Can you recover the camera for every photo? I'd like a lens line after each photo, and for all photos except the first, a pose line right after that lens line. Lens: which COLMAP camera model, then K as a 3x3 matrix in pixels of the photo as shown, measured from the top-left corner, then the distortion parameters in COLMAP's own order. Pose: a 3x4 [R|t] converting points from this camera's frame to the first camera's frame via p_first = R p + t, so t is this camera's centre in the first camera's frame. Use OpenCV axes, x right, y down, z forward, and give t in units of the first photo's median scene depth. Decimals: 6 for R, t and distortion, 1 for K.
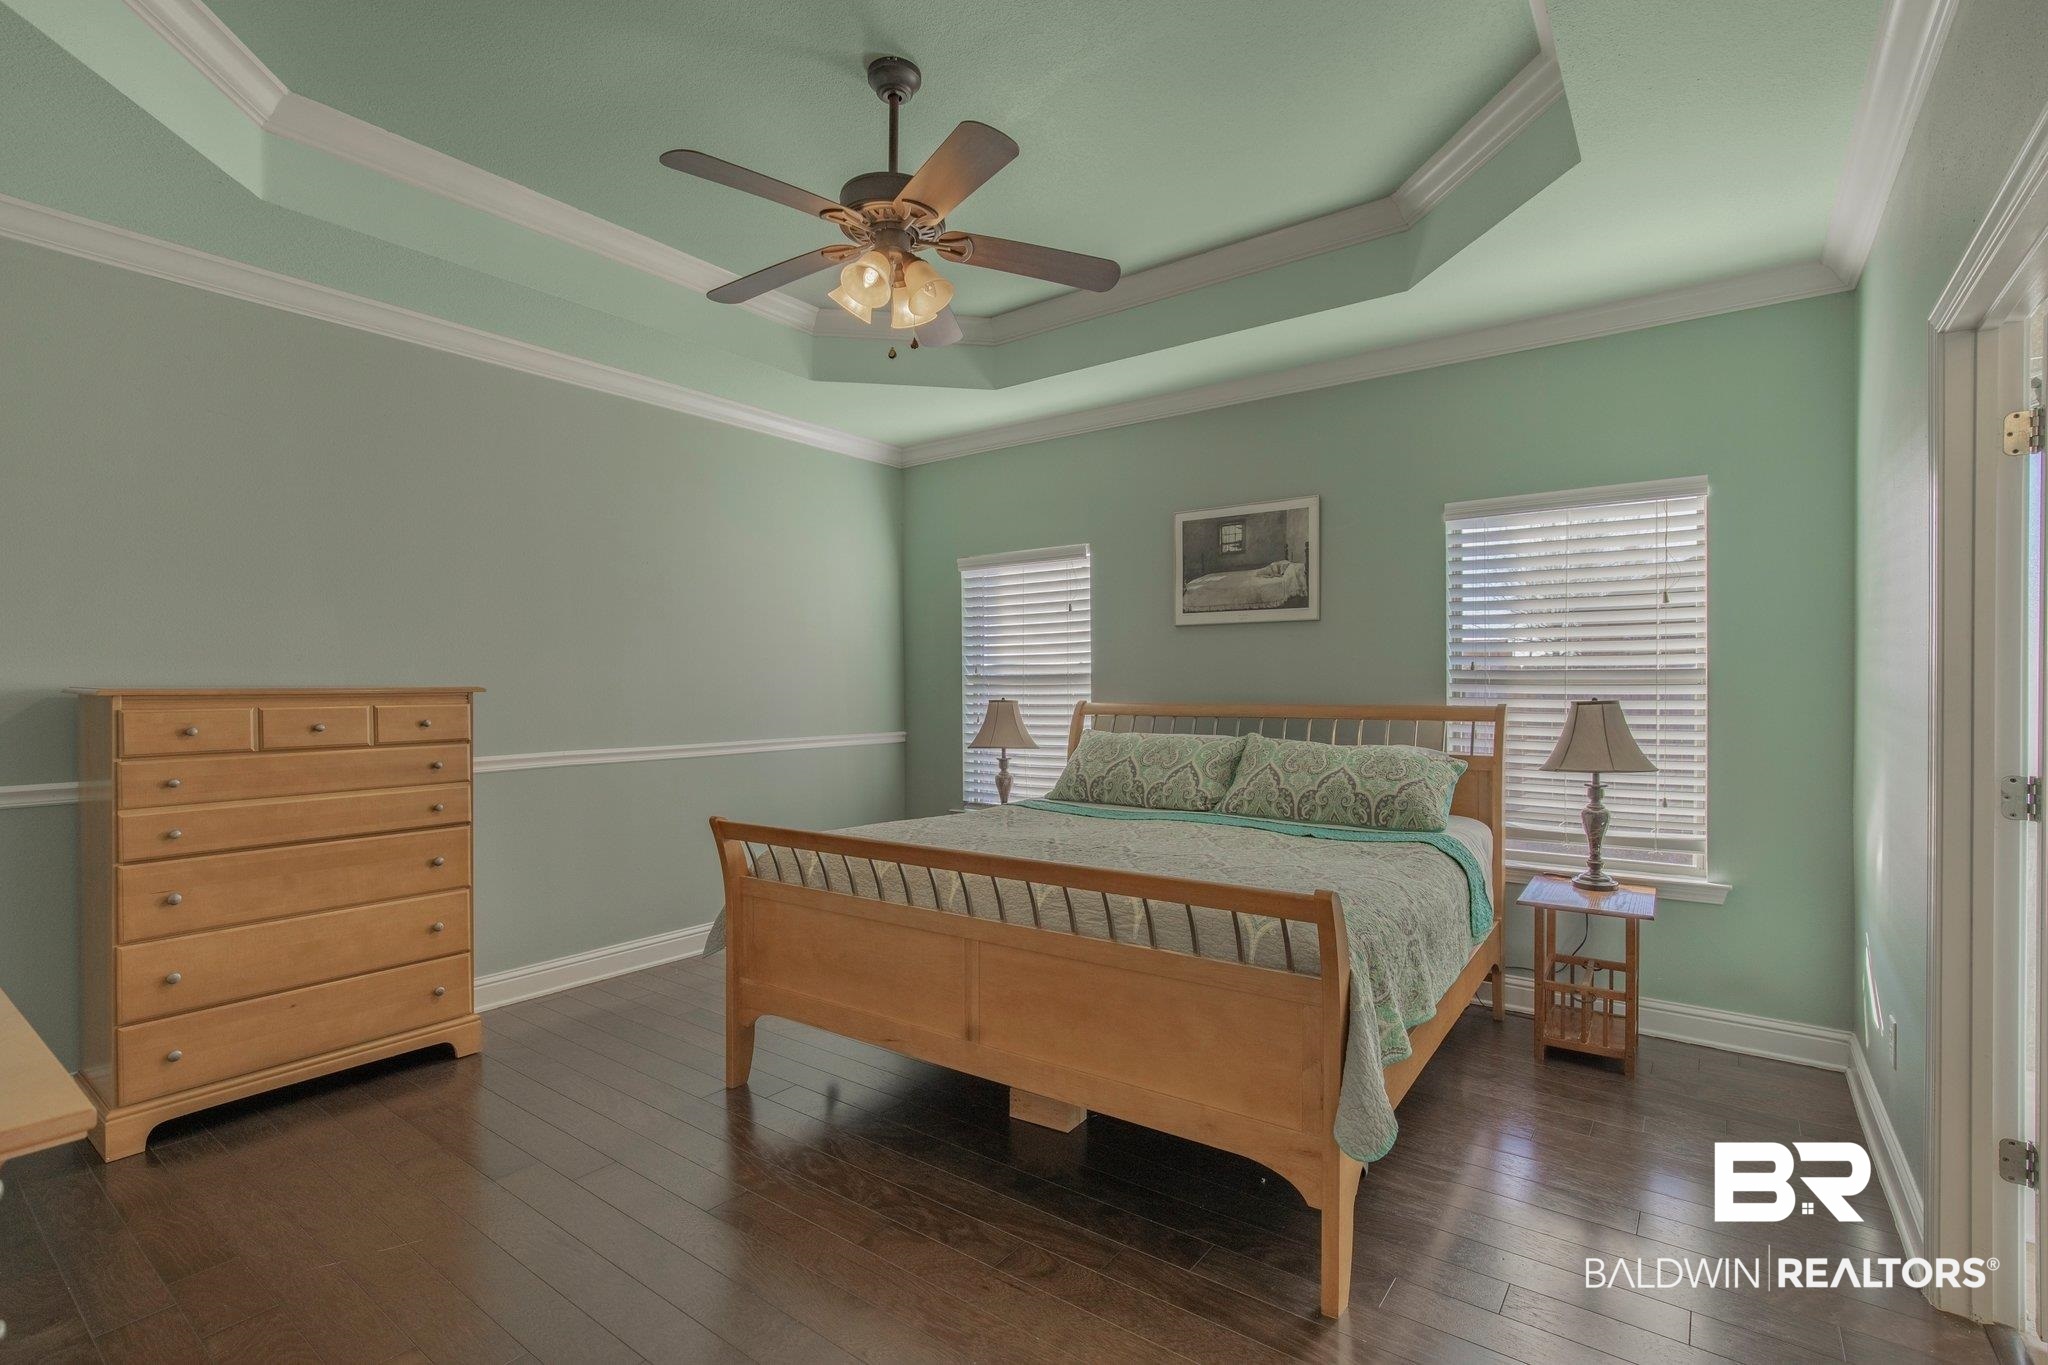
lens RADIAL K [[945.3, 0, 1024.6], [0, 945.3, 685.5], [0, 0, 1]] dist [-0.019609, 0.005092]
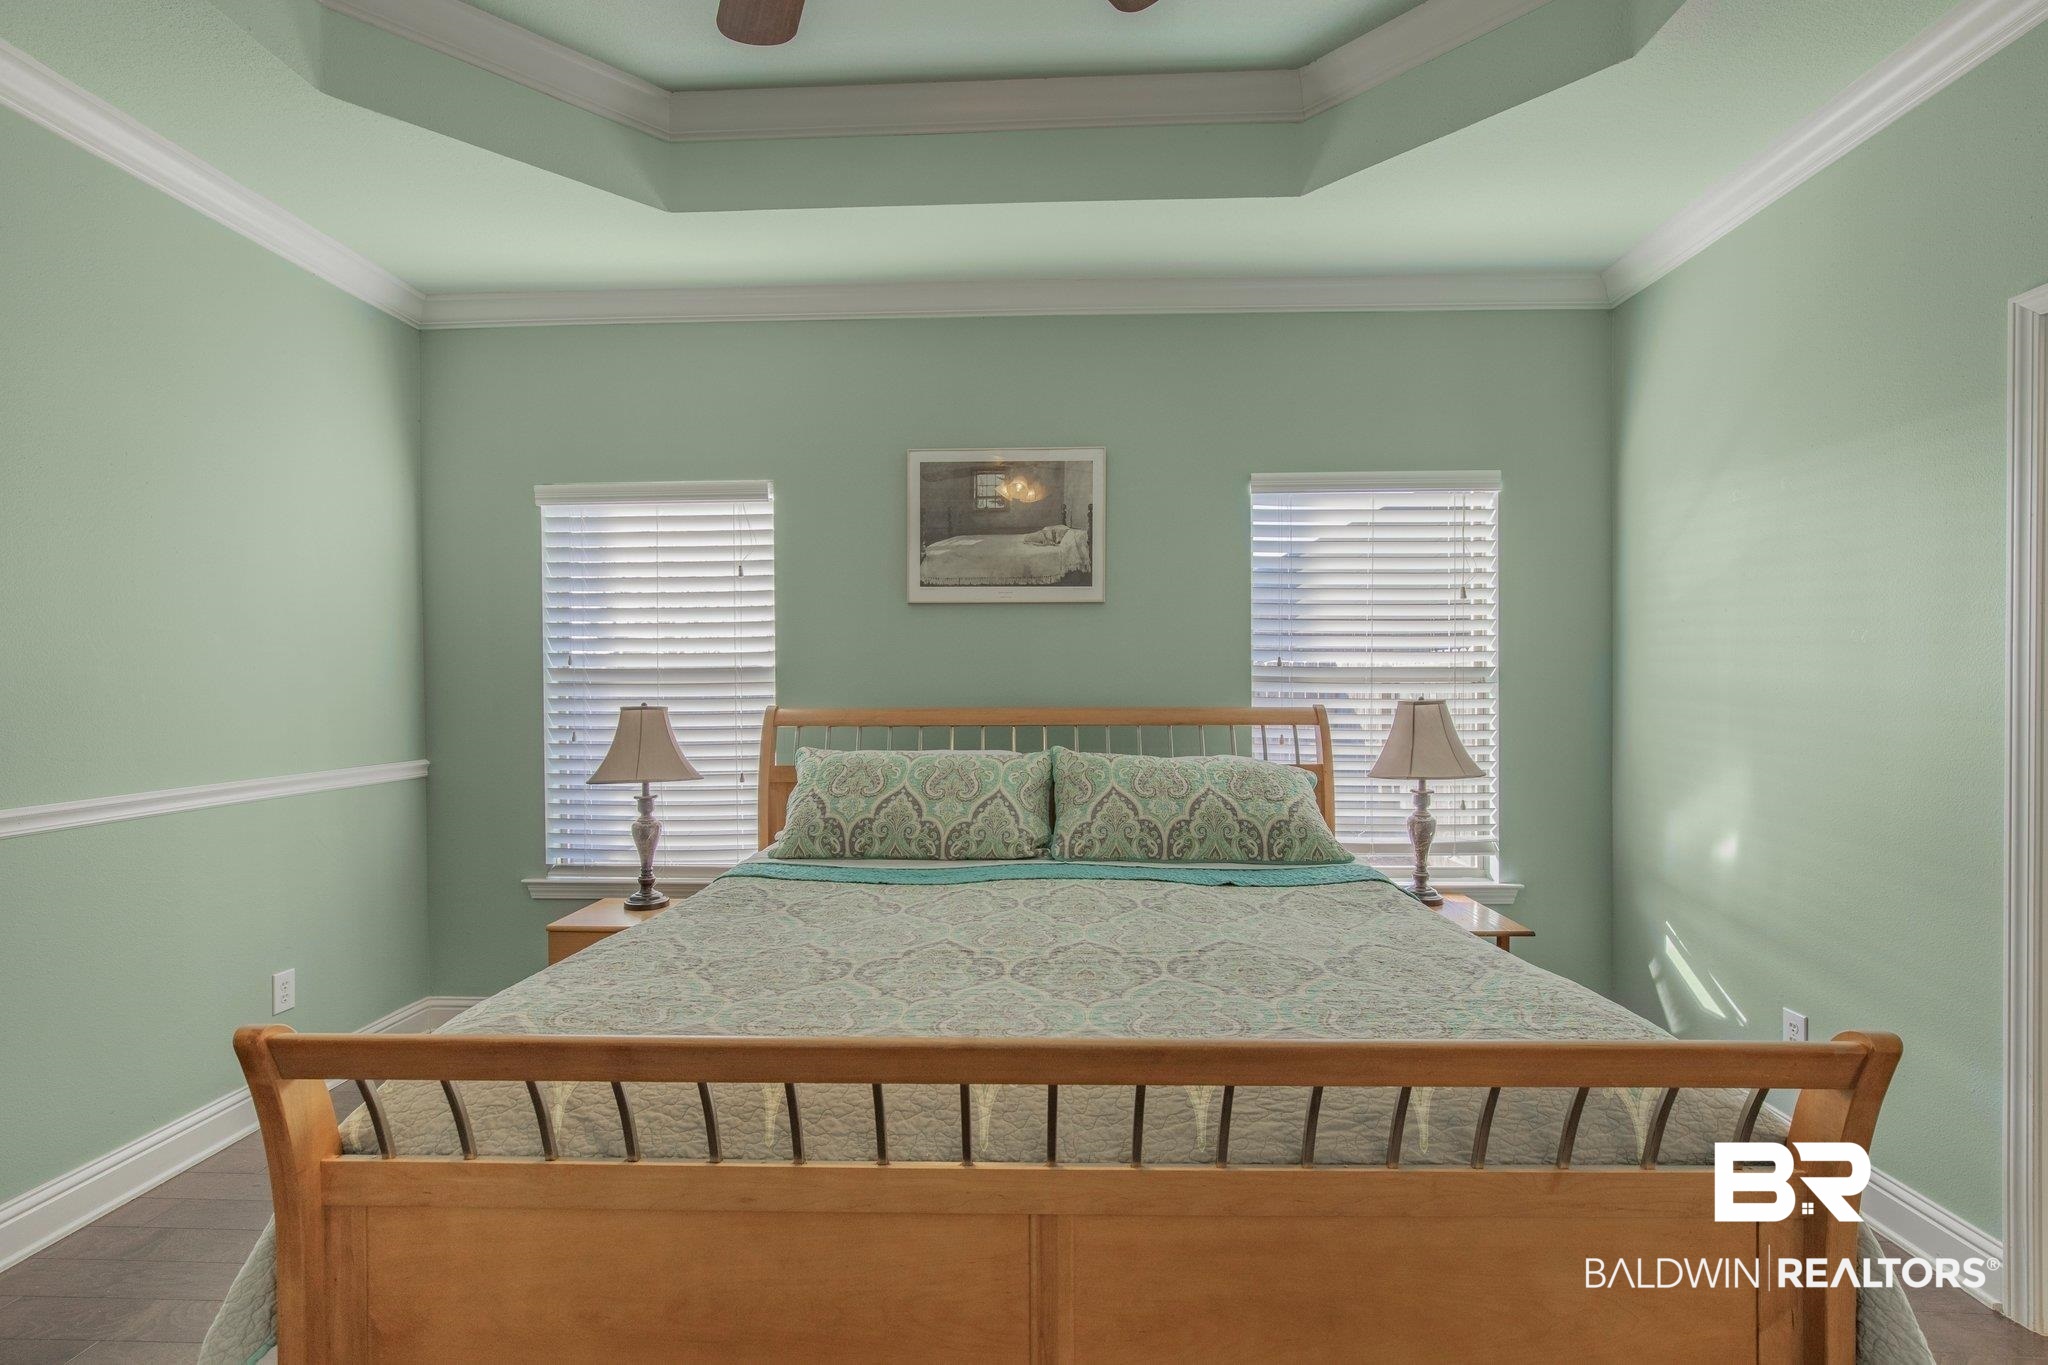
lens RADIAL K [[945.3, 0, 1014.5], [0, 945.3, 694.8], [0, 0, 1]] dist [-0.019609, 0.005092]
pose [[0.828109, -0.005718, 0.560538, -0.283404], [0.000098, 0.999949, 0.010056, 0.001513], [-0.560568, -0.008273, 0.828067, 0.520888]]
